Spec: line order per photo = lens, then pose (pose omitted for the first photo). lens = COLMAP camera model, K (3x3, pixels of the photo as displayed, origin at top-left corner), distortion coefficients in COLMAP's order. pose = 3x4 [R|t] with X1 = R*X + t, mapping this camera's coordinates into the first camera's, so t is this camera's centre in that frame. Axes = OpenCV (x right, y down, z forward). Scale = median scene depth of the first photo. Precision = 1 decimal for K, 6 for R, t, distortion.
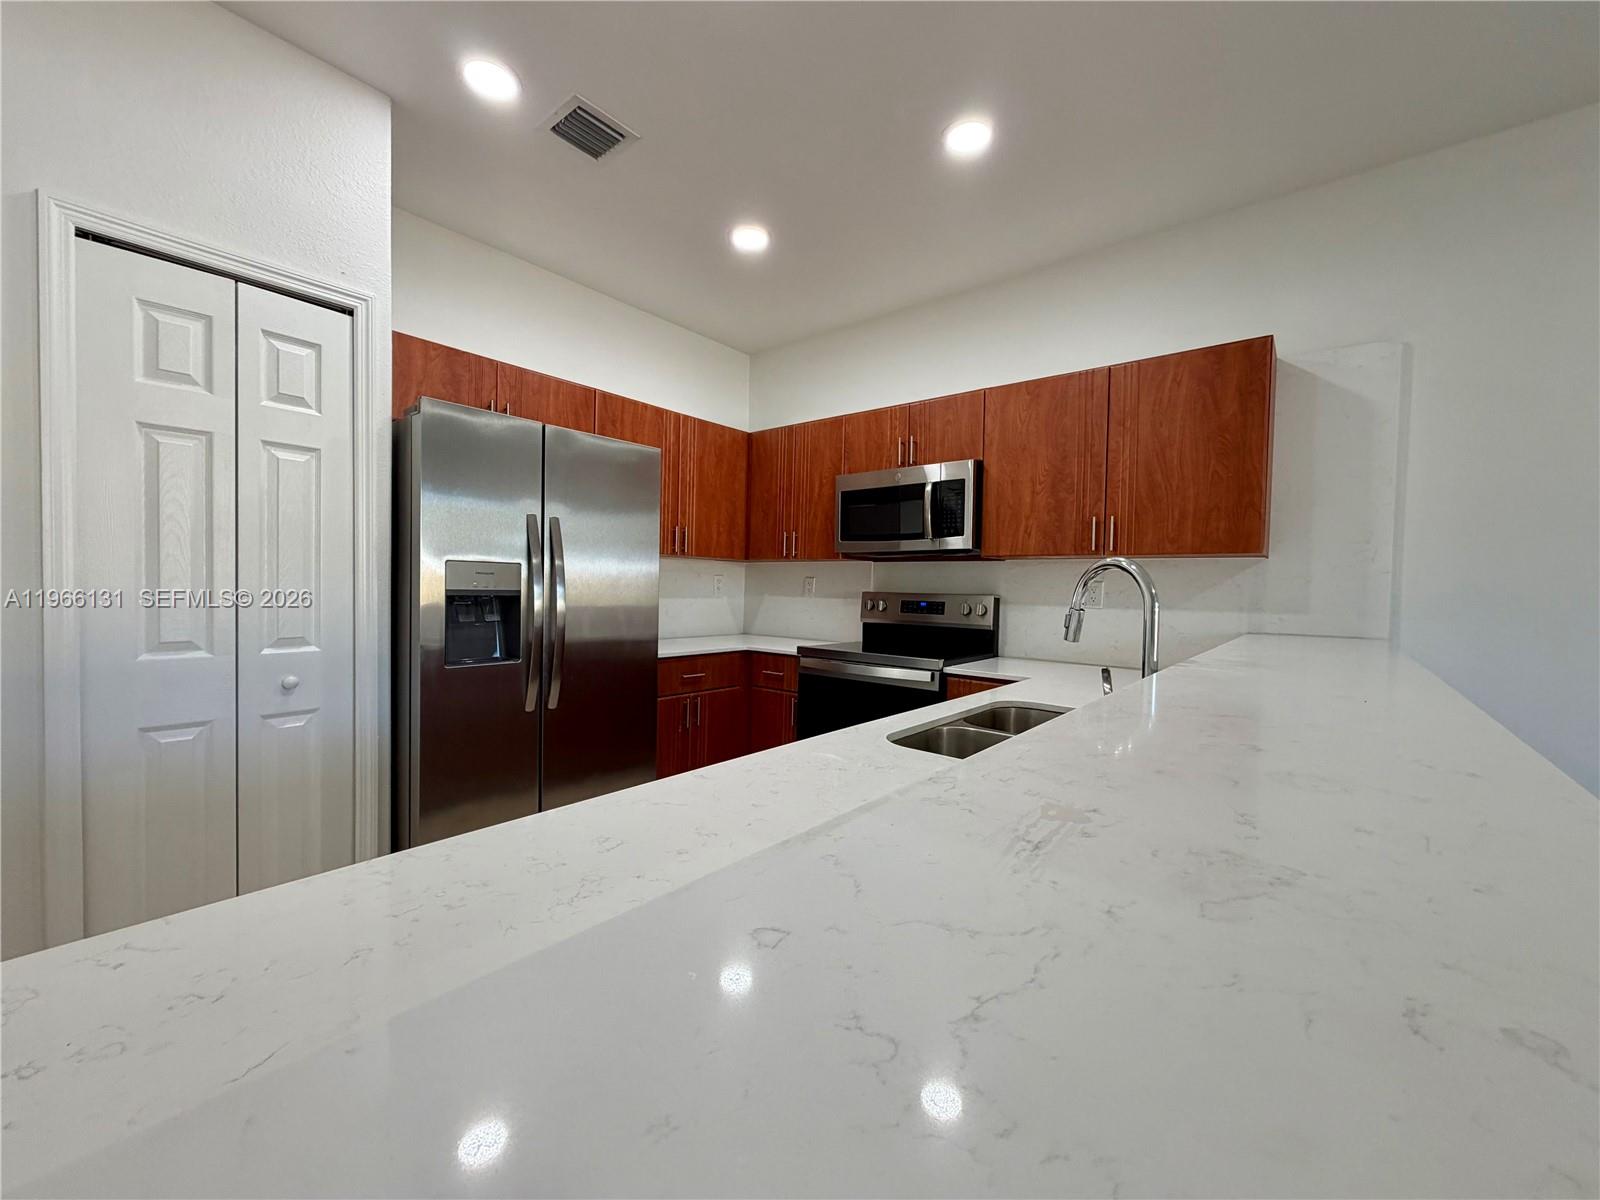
lens RADIAL K [[637.1, 0, 798.0], [0, 637.1, 596.6], [0, 0, 1]] dist [0.001339, -0.000065]
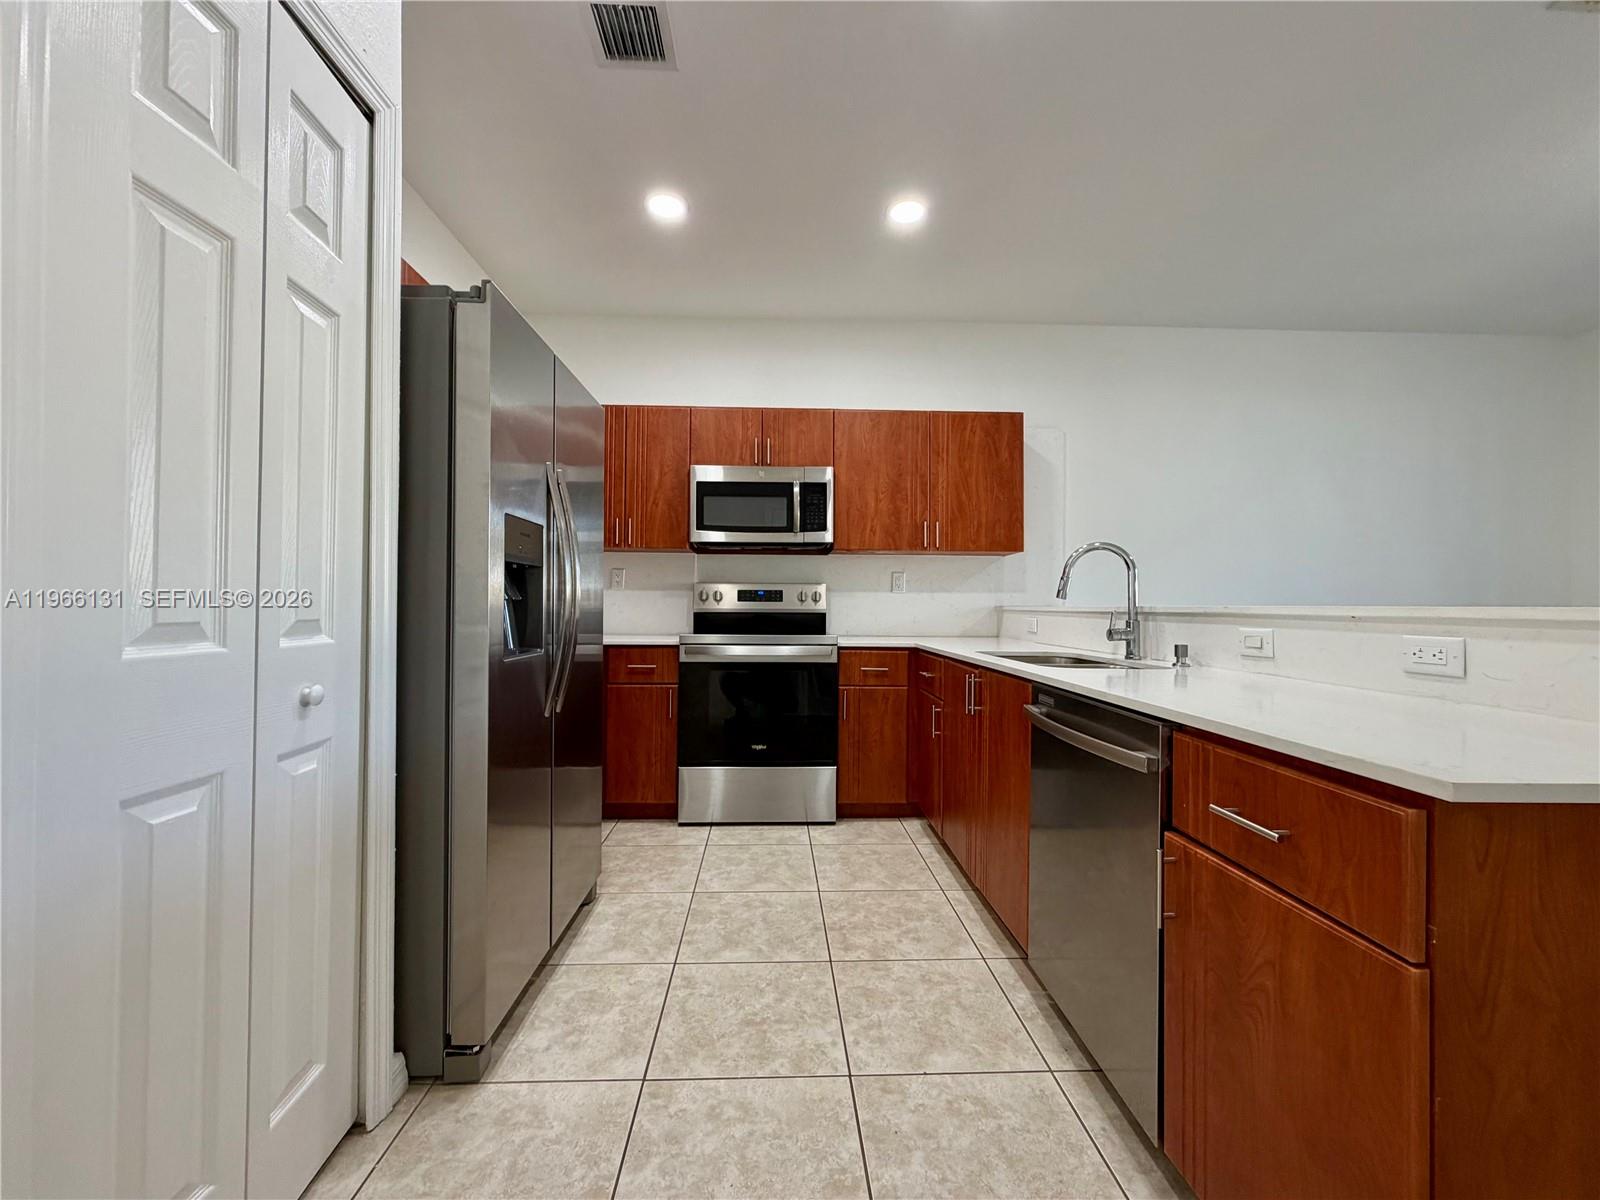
lens RADIAL K [[637.1, 0, 791.9], [0, 637.1, 602.9], [0, 0, 1]] dist [0.001339, -0.000065]
pose [[0.746193, -0.012817, 0.665606, -0.599127], [0.021271, 0.999763, -0.004595, 0.042584], [-0.665390, 0.017586, 0.746289, 0.181428]]
